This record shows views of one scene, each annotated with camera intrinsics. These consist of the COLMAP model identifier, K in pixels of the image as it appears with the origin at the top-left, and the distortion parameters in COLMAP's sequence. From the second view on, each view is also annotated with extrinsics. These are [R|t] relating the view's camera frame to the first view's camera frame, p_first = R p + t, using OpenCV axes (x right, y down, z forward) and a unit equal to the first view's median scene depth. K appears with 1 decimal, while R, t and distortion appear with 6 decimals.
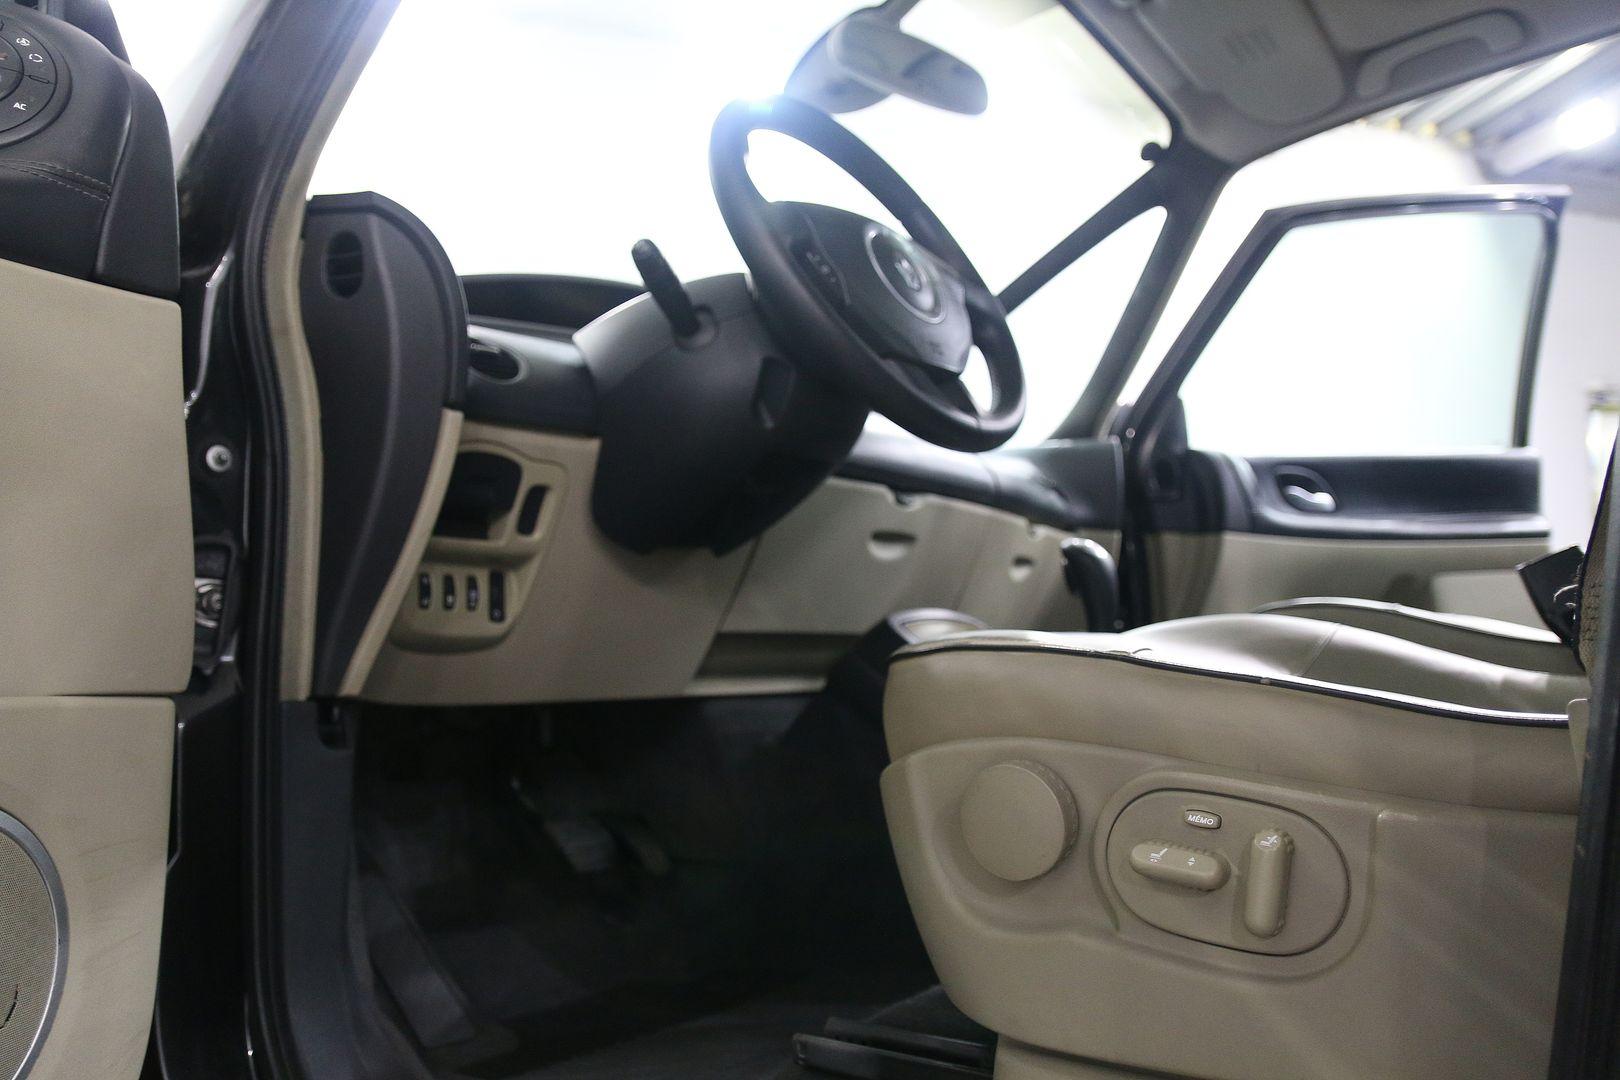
lens RADIAL K [[1228.7, 0, 810.0], [0, 1228.7, 540.0], [0, 0, 1]] dist [-0.100133, -0.001355]
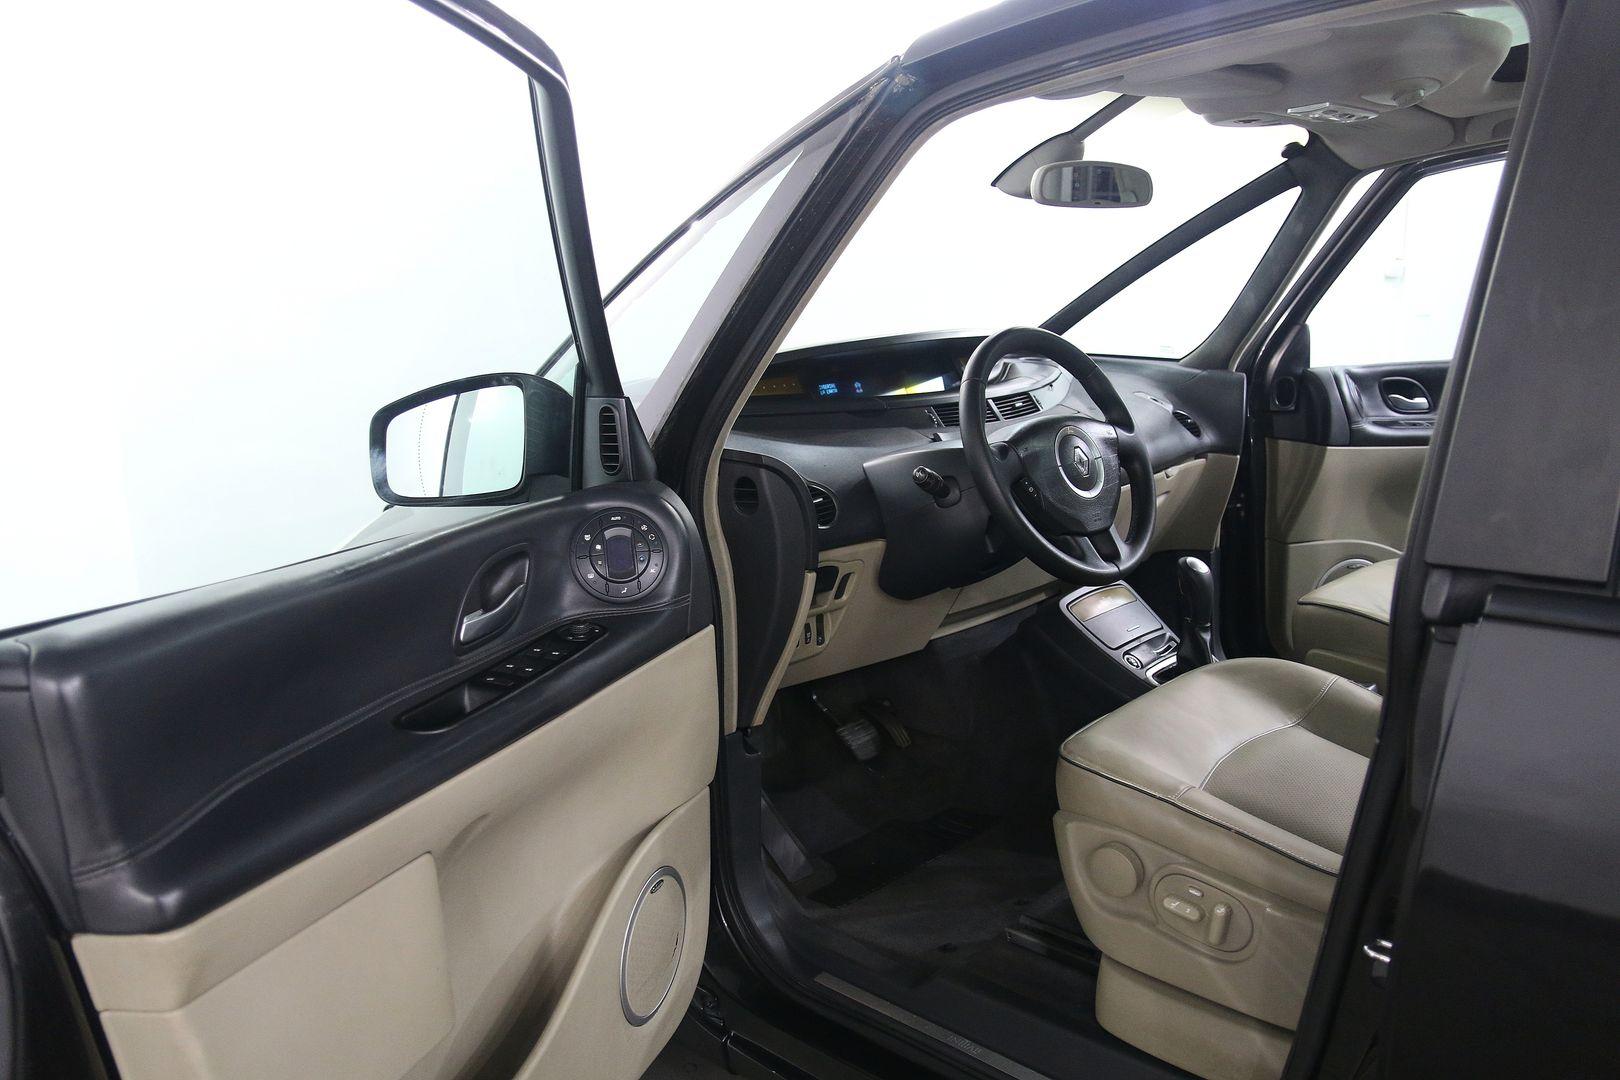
lens RADIAL K [[1228.7, 0, 810.0], [0, 1228.7, 540.0], [0, 0, 1]] dist [-0.100133, -0.001355]
pose [[0.991905, 0.015309, -0.126056, -0.063022], [0.022182, 0.956553, 0.290713, -0.557096], [0.125029, -0.291156, 0.948470, -0.545396]]
